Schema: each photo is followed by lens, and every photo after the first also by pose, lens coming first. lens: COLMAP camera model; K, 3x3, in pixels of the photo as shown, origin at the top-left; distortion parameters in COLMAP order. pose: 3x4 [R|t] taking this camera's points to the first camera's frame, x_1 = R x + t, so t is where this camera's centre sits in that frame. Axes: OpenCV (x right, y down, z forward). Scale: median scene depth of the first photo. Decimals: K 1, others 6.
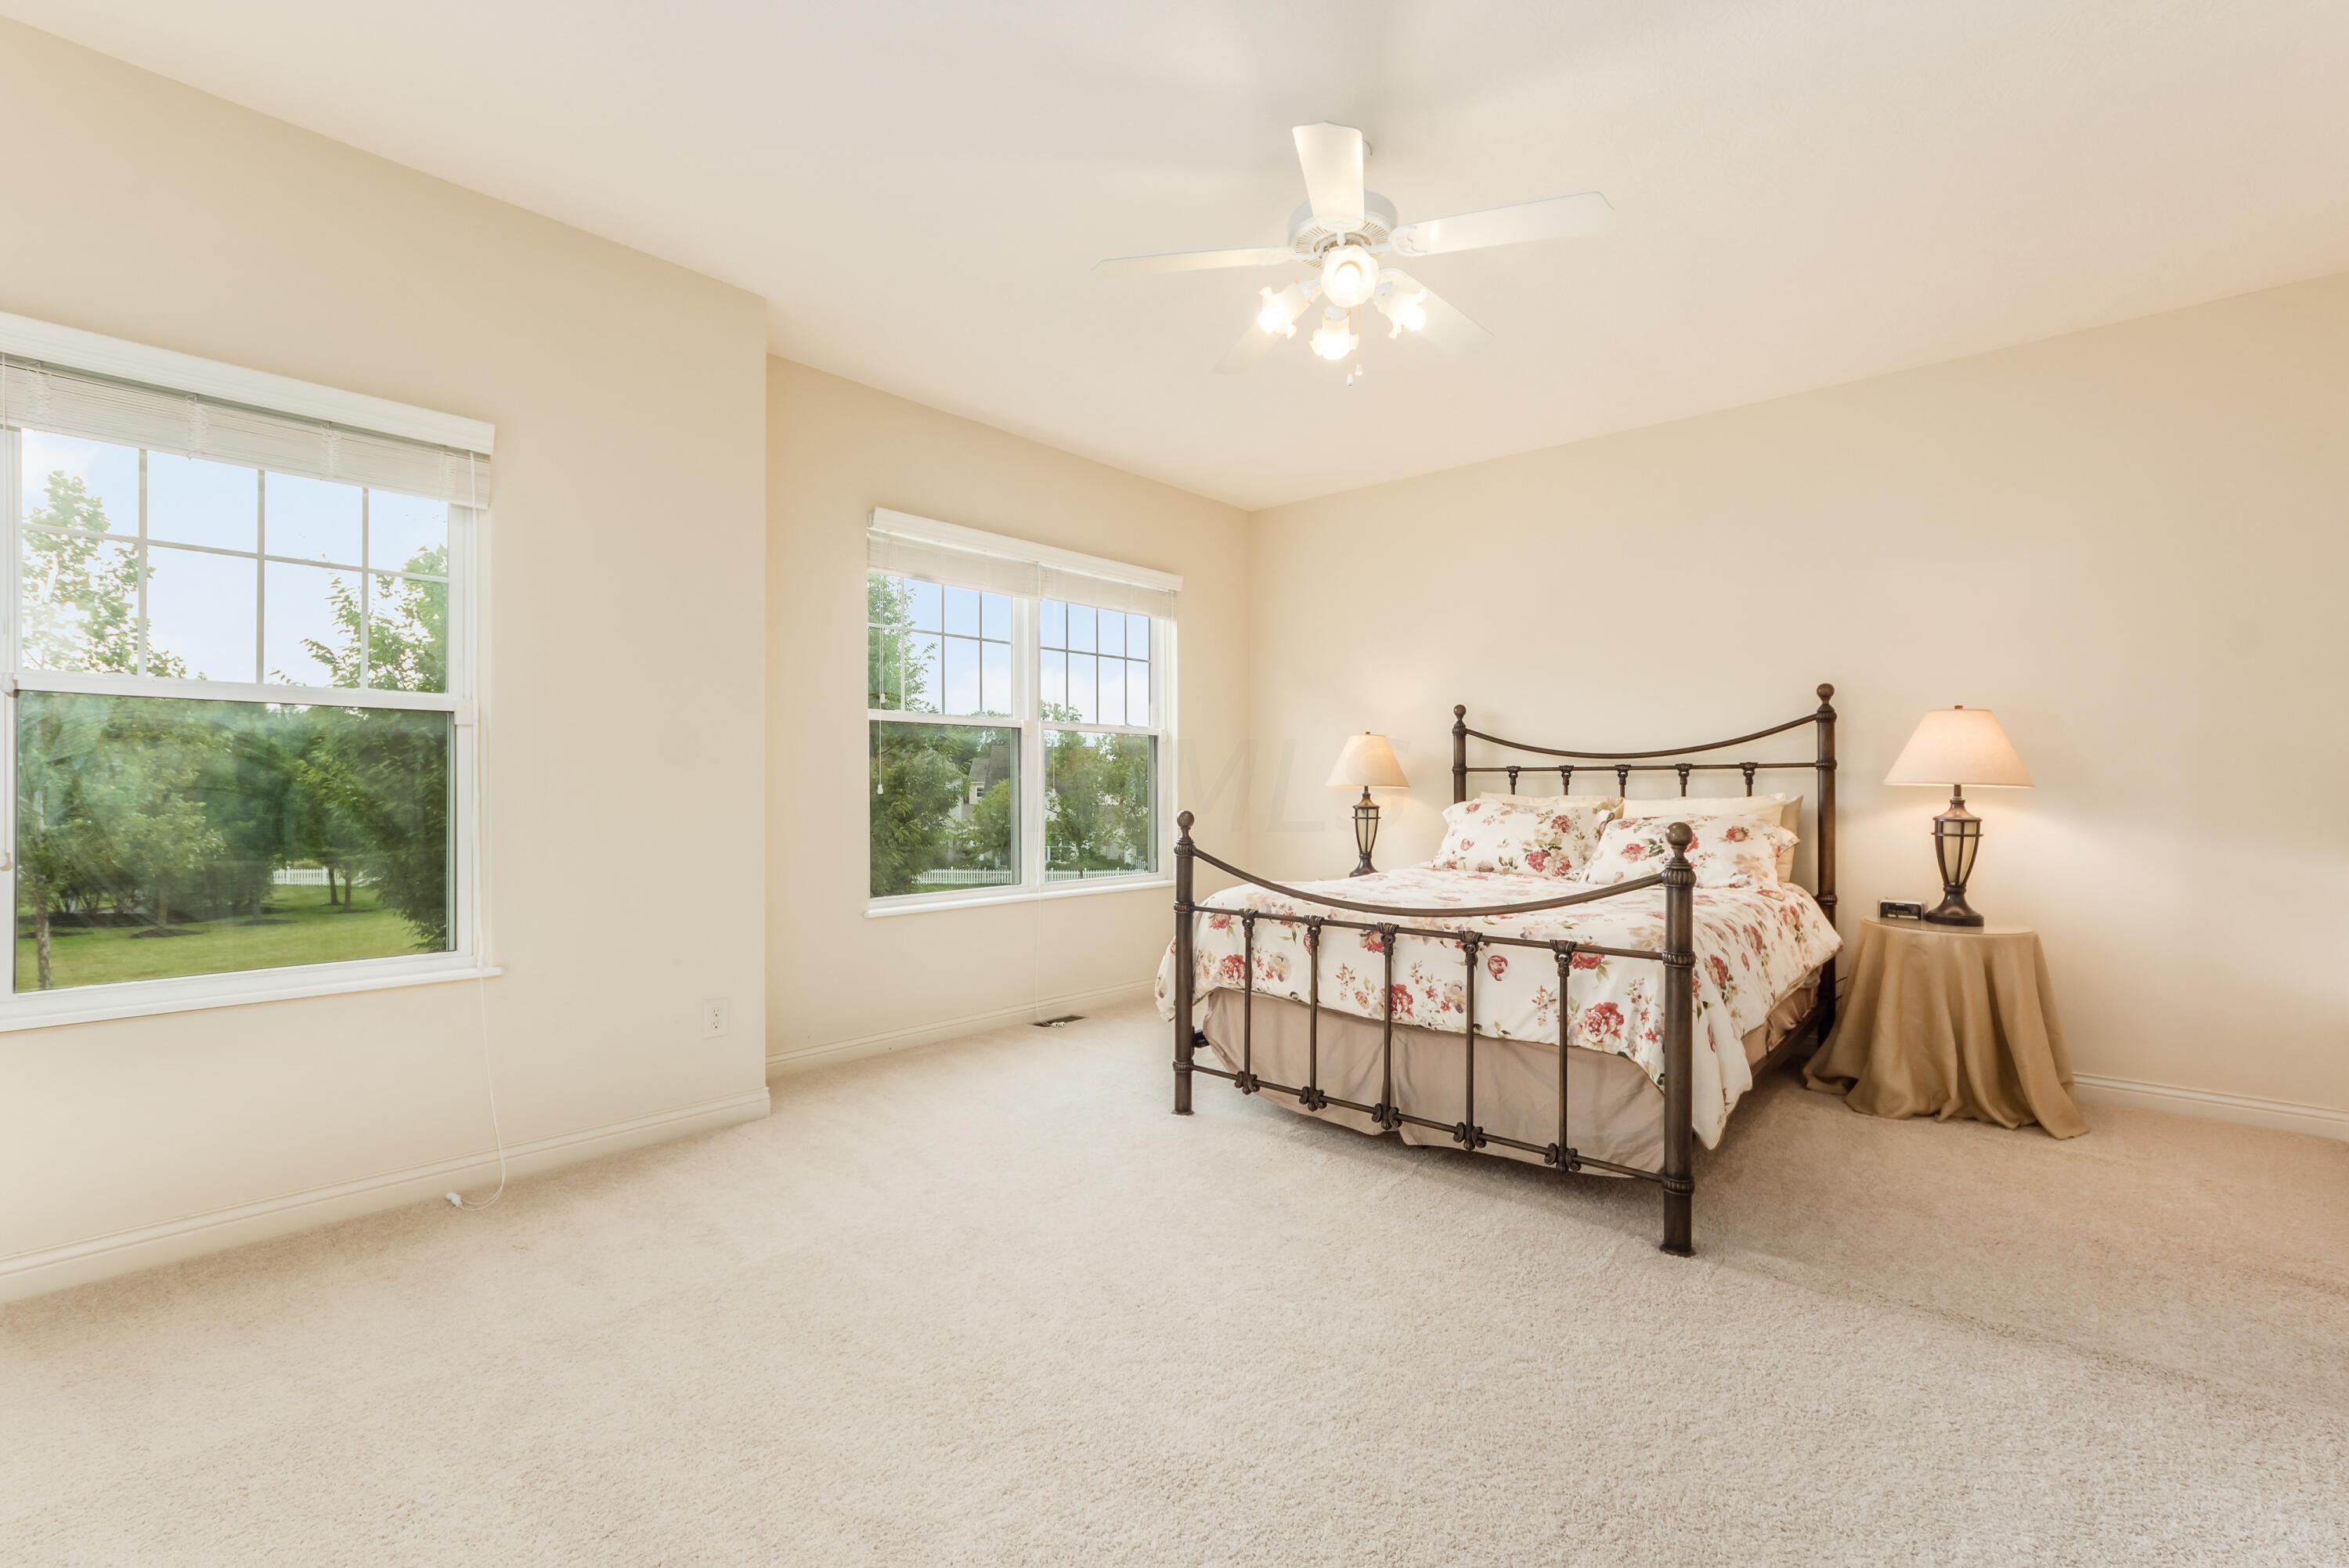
lens RADIAL K [[996.5, 0, 1169.1], [0, 996.5, 795.1], [0, 0, 1]] dist [0.007959, -0.000870]
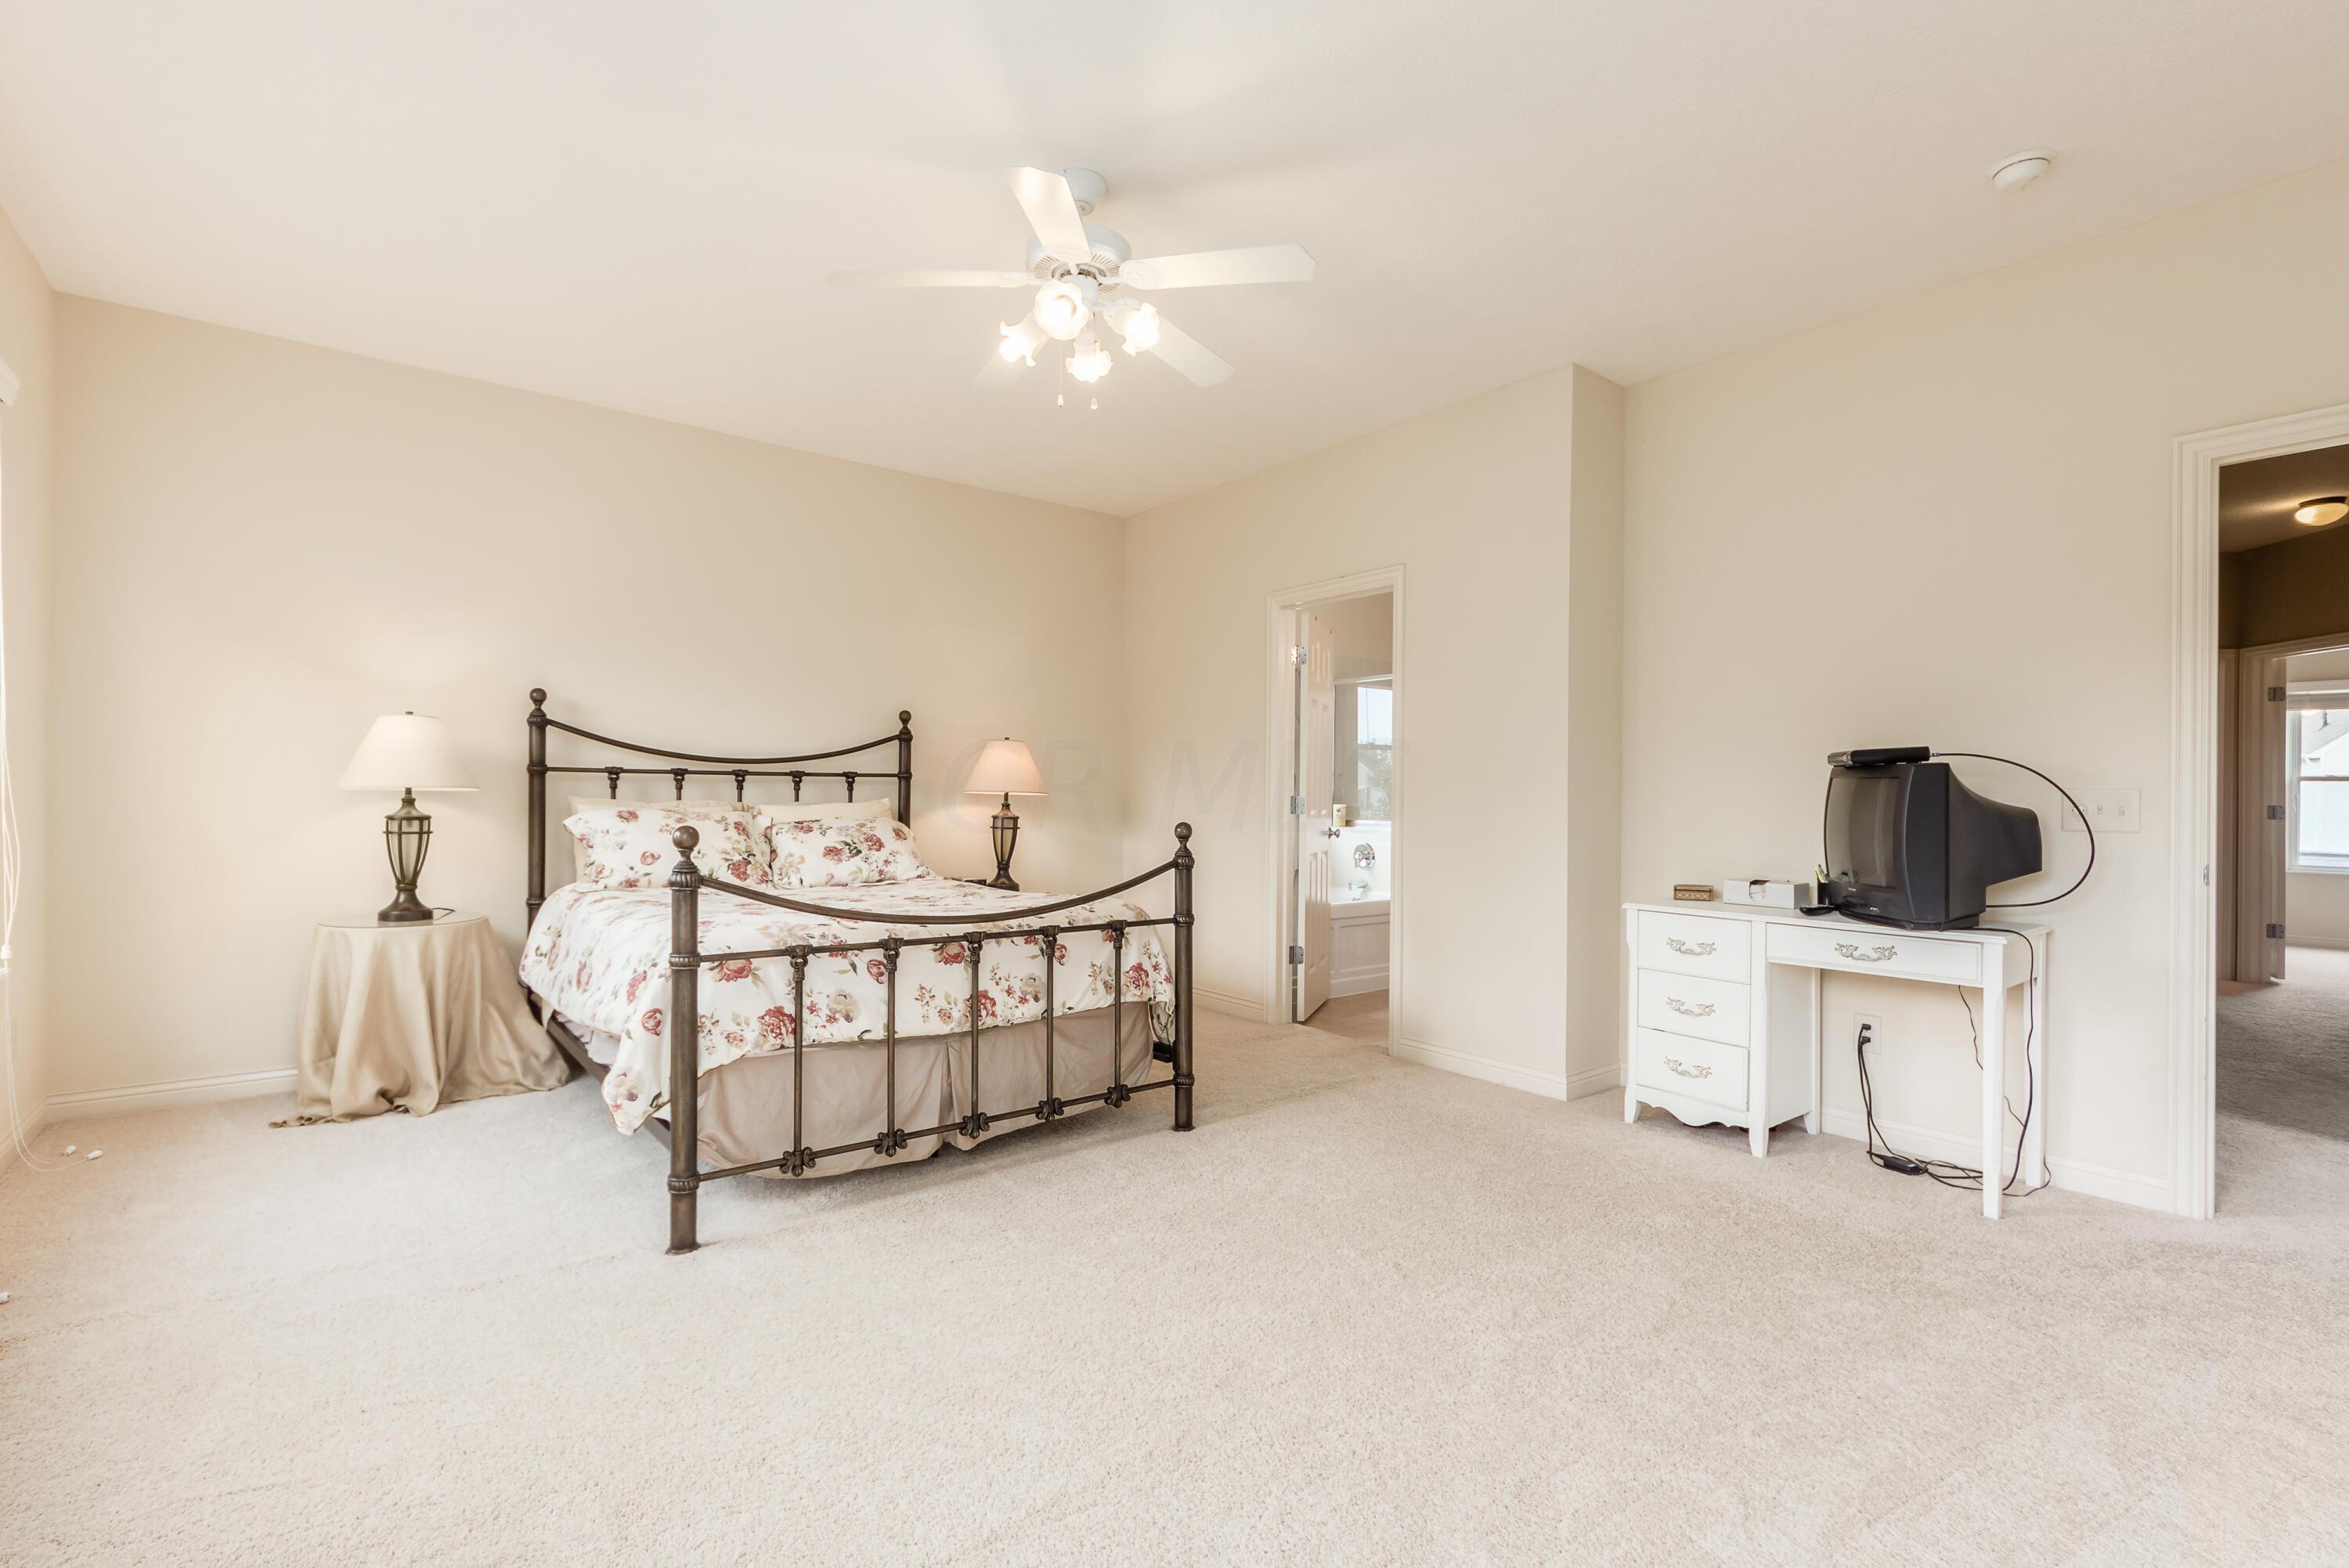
lens RADIAL K [[1000.8, 0, 1167.1], [0, 1000.8, 790.5], [0, 0, 1]] dist [0.003251, -0.000008]
pose [[0.218758, 0.005988, 0.975761, -0.652597], [-0.003372, 0.999980, -0.005381, -0.008219], [-0.975773, -0.002113, 0.218773, 0.535134]]
